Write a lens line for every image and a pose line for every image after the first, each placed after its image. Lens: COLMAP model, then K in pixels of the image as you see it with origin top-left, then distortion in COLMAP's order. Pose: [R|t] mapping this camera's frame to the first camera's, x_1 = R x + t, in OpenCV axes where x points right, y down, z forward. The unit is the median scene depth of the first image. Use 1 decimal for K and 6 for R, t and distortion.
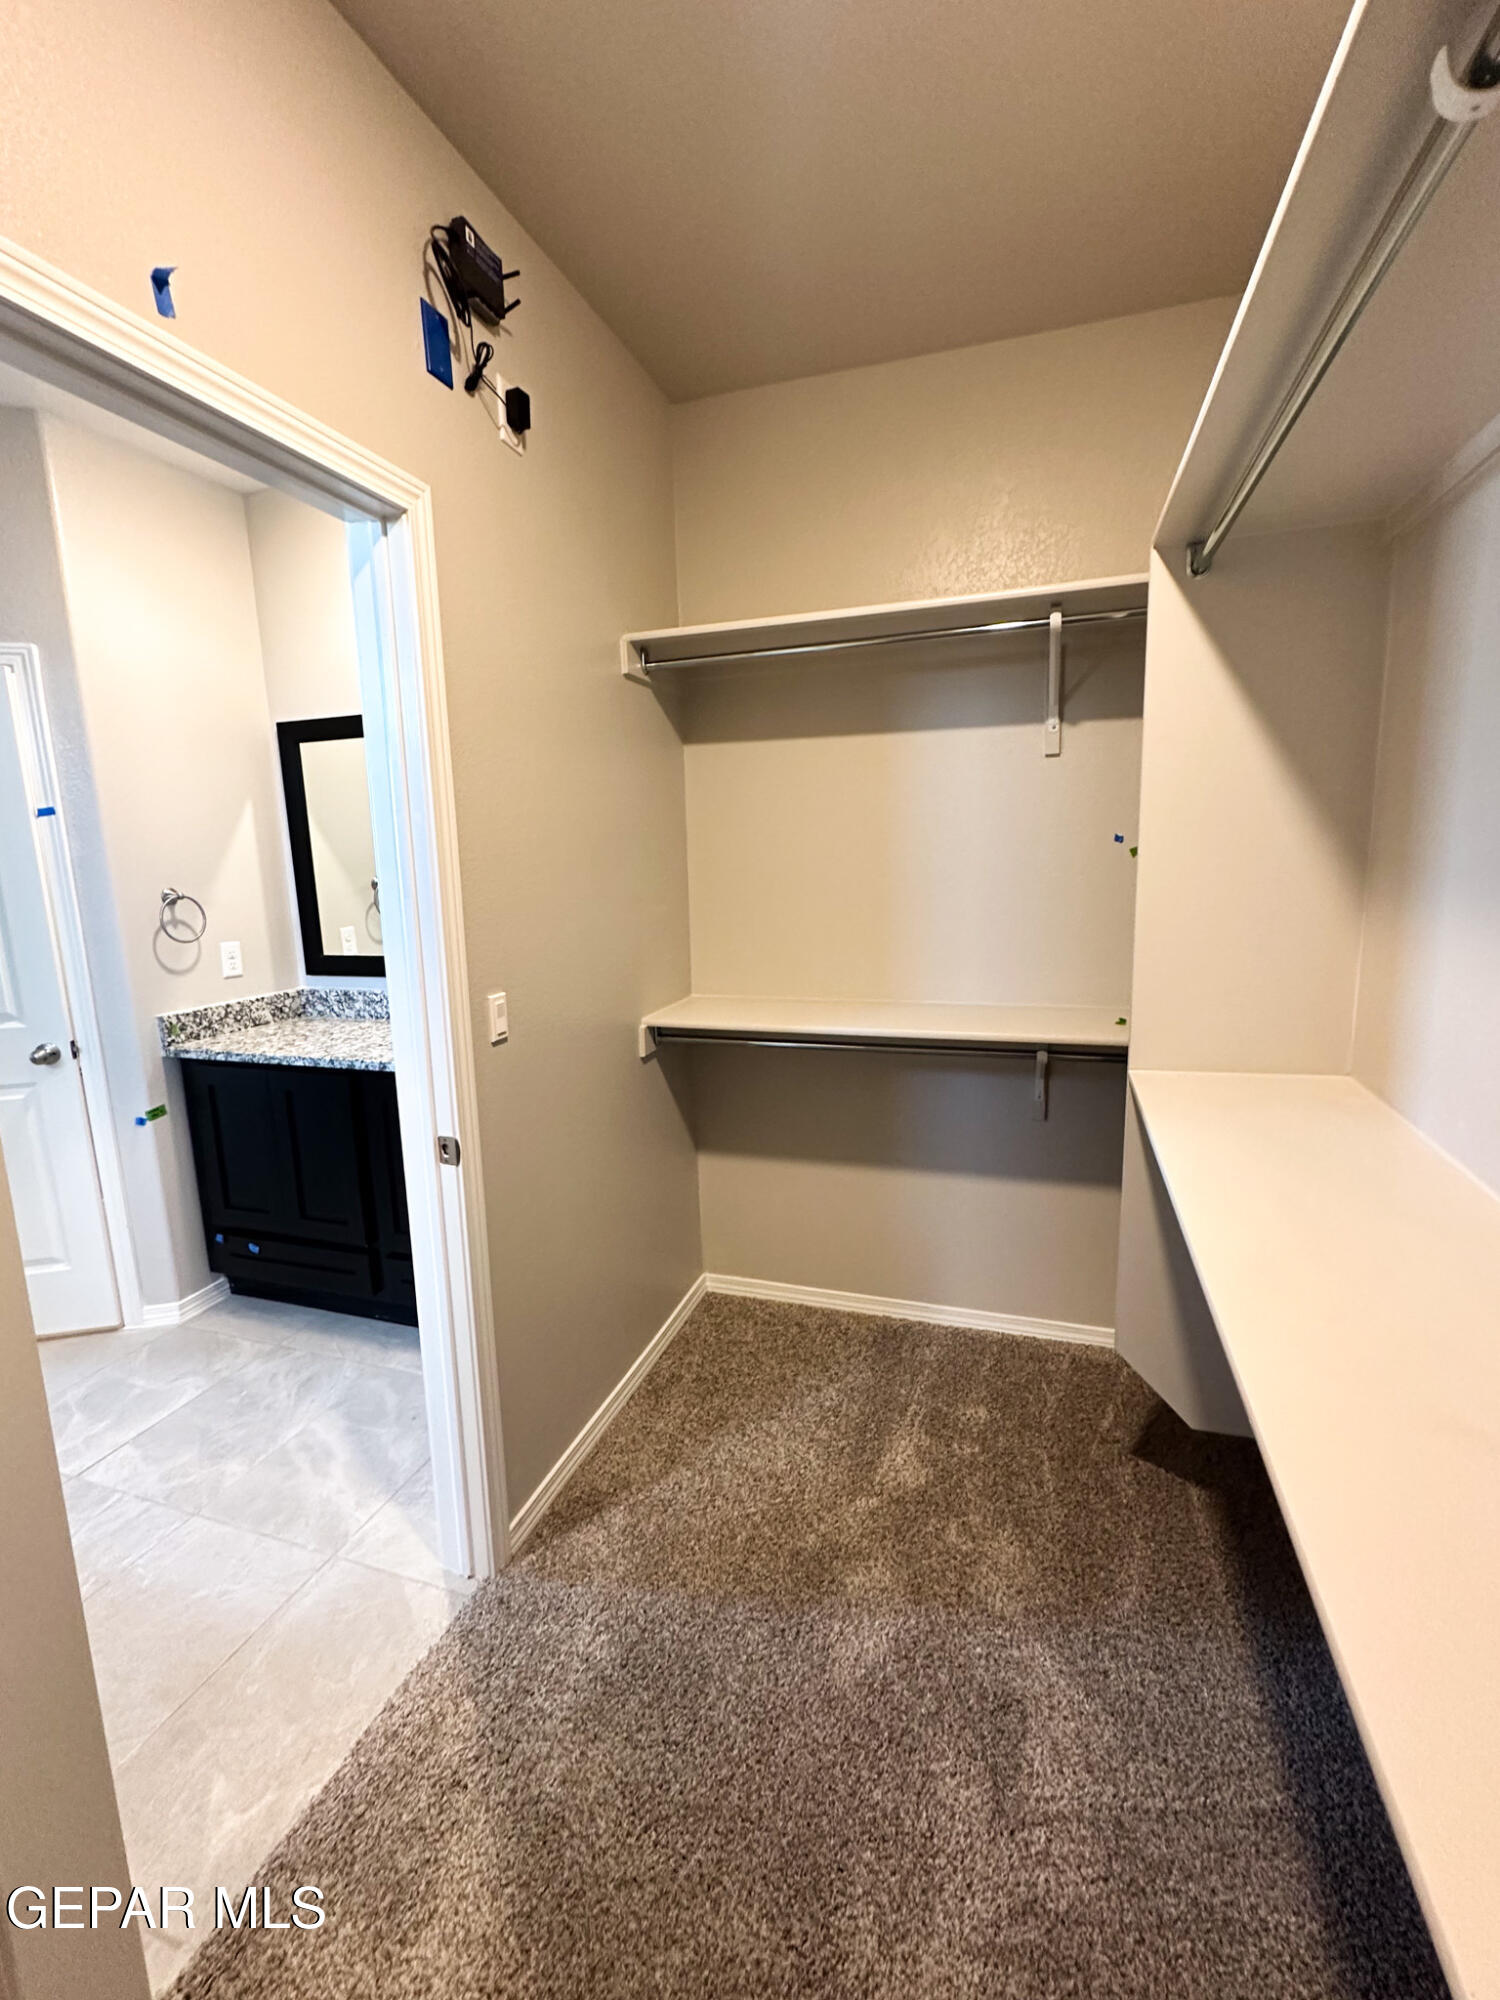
lens RADIAL K [[850.2, 0, 739.3], [0, 850.2, 1003.2], [0, 0, 1]] dist [-0.000074, 0.000415]
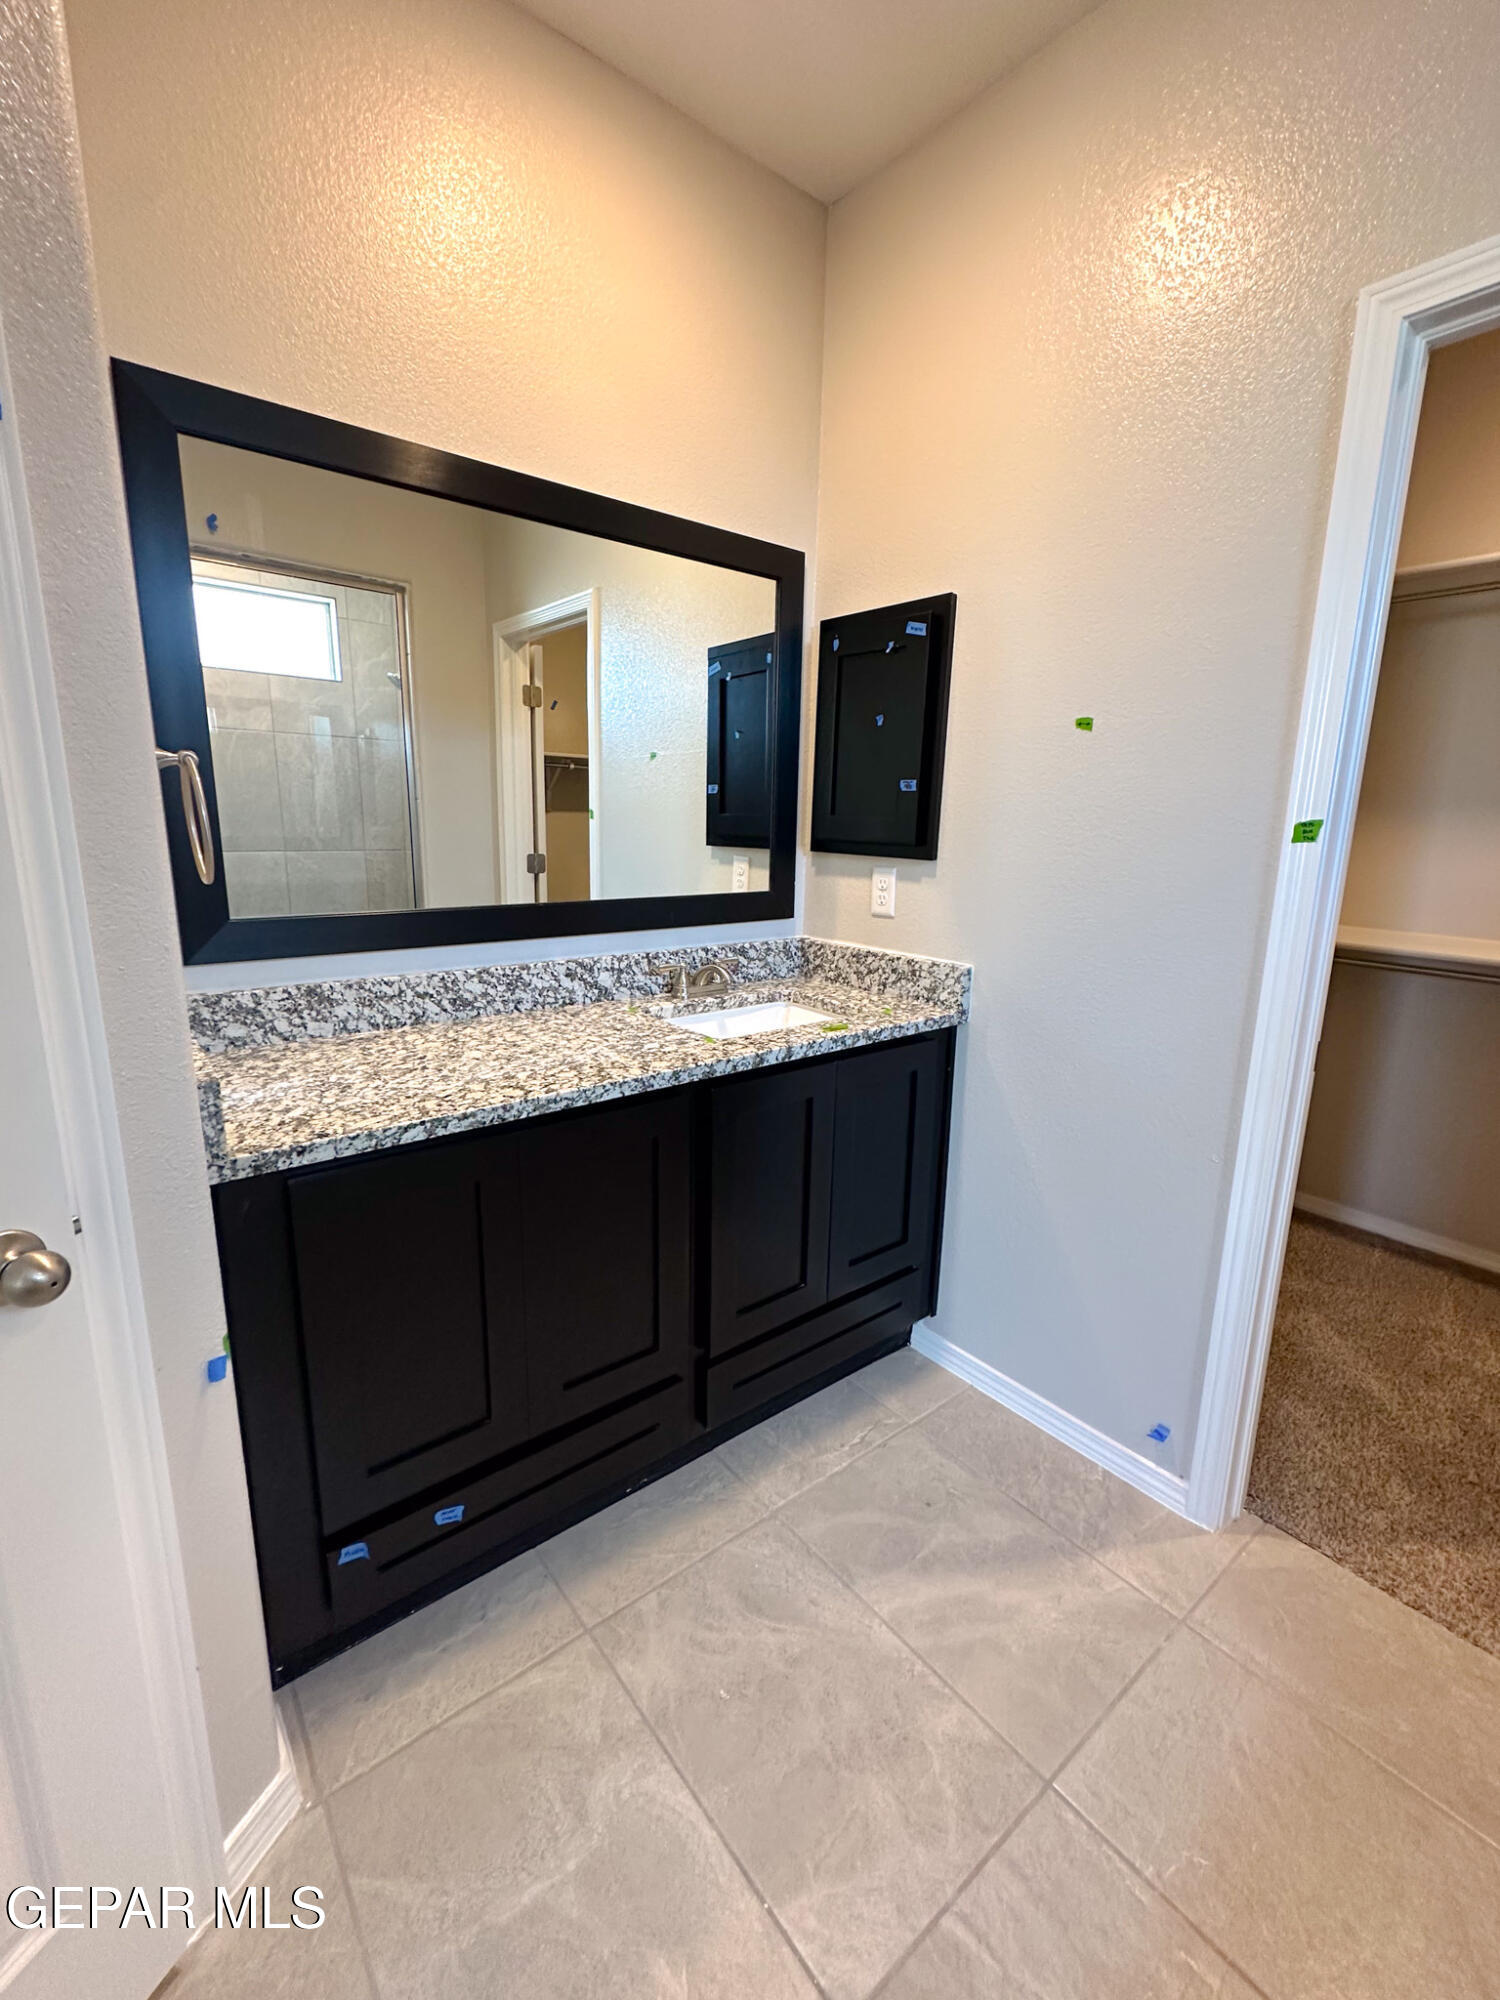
lens RADIAL K [[850.2, 0, 746.6], [0, 850.2, 999.4], [0, 0, 1]] dist [-0.000074, 0.000415]
pose [[0.541081, -0.141174, 0.829036, -0.889565], [0.113305, 0.989058, 0.094474, -0.029990], [-0.833303, 0.042816, 0.551156, 0.614832]]
